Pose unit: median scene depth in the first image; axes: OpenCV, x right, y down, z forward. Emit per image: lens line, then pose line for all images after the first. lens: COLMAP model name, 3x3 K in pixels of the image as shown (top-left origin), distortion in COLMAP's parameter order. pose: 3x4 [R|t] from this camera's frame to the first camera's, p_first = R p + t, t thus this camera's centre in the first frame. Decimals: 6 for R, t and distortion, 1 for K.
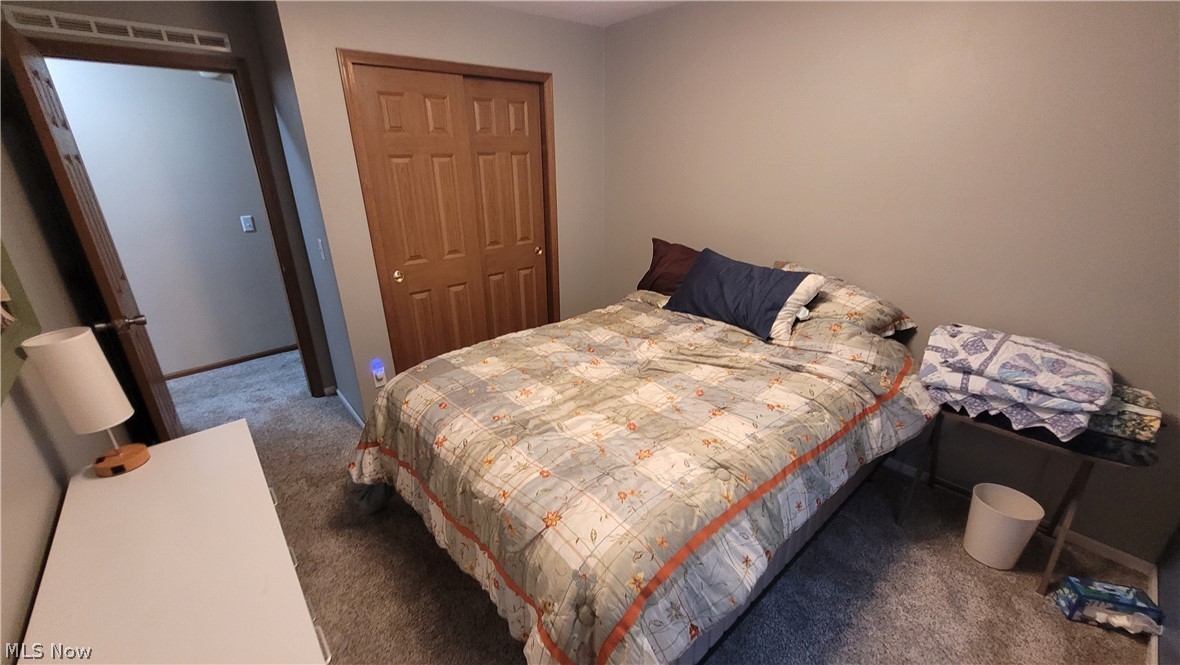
lens RADIAL K [[461.0, 0, 588.0], [0, 461.0, 331.5], [0, 0, 1]] dist [-0.001906, -0.000245]
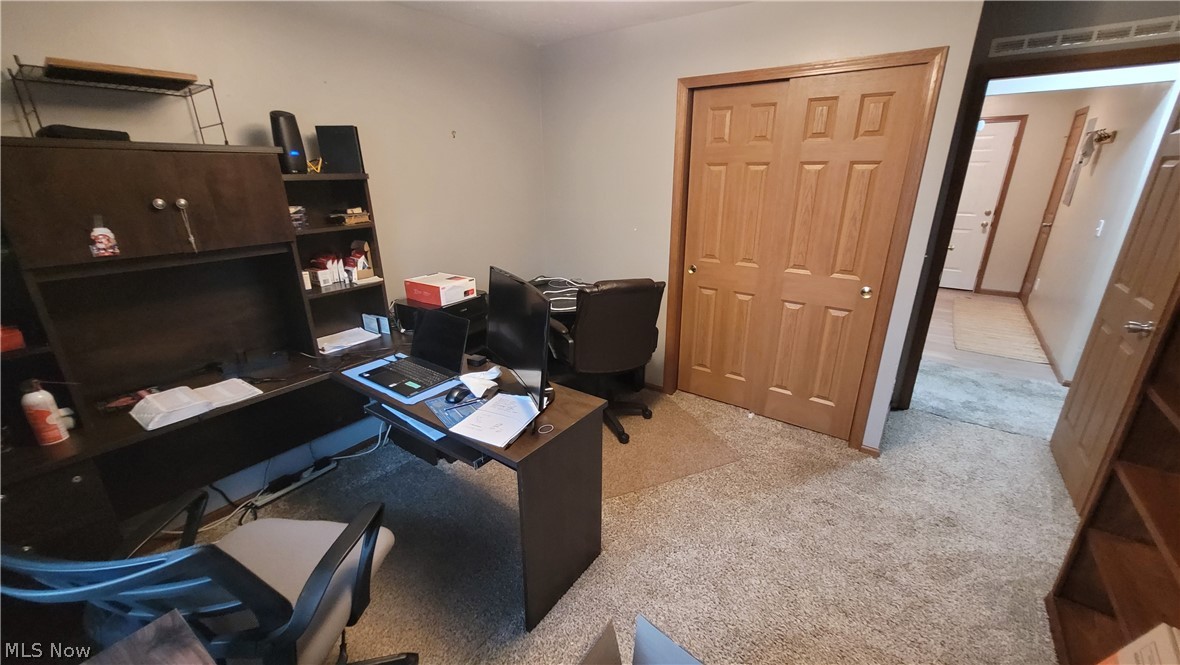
lens RADIAL K [[461.0, 0, 588.4], [0, 461.0, 329.4], [0, 0, 1]] dist [-0.001906, -0.000245]
pose [[0.212594, 0.339012, -0.916447, 0.582441], [-0.341879, 0.904414, 0.255253, -0.170690], [0.915381, 0.259049, 0.308174, 0.409613]]
